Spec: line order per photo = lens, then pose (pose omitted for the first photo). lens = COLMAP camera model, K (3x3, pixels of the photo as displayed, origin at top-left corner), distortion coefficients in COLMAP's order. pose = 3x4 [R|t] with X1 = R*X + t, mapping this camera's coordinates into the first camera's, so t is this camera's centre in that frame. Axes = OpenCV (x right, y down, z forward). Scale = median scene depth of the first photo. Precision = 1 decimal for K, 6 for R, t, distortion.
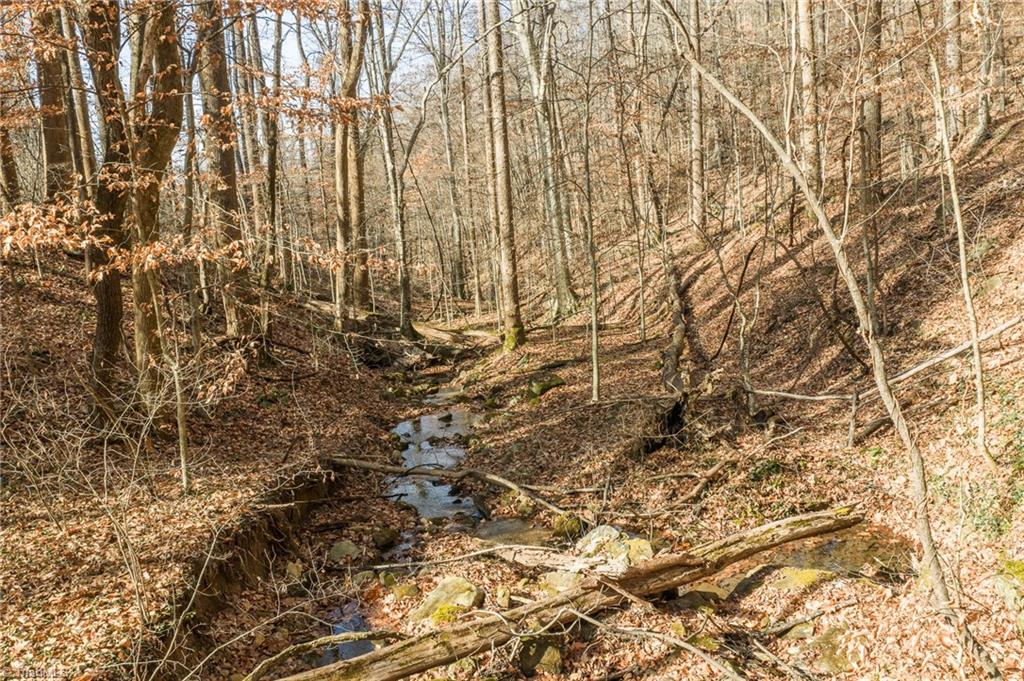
lens RADIAL K [[819.0, 0, 512.0], [0, 819.0, 340.5], [0, 0, 1]] dist [0.008626, 0.005790]
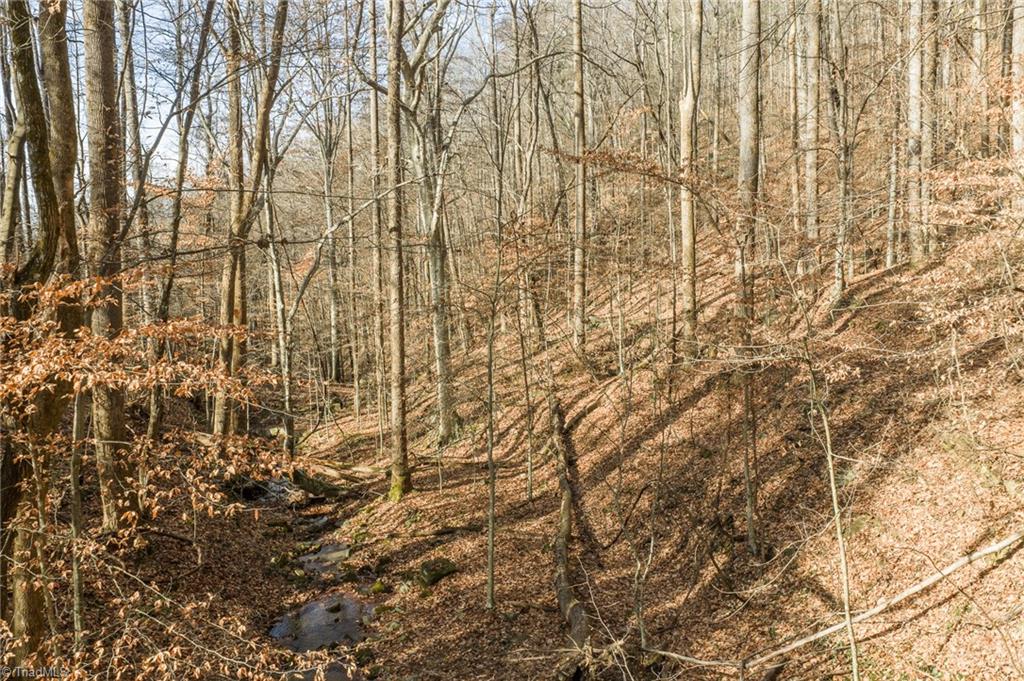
lens RADIAL K [[819.0, 0, 512.0], [0, 819.0, 340.5], [0, 0, 1]] dist [0.008626, 0.005790]
pose [[0.986645, 0.041047, 0.157626, -0.026773], [-0.032434, 0.997857, -0.056834, -0.122188], [-0.159621, 0.050963, 0.985862, -0.010611]]
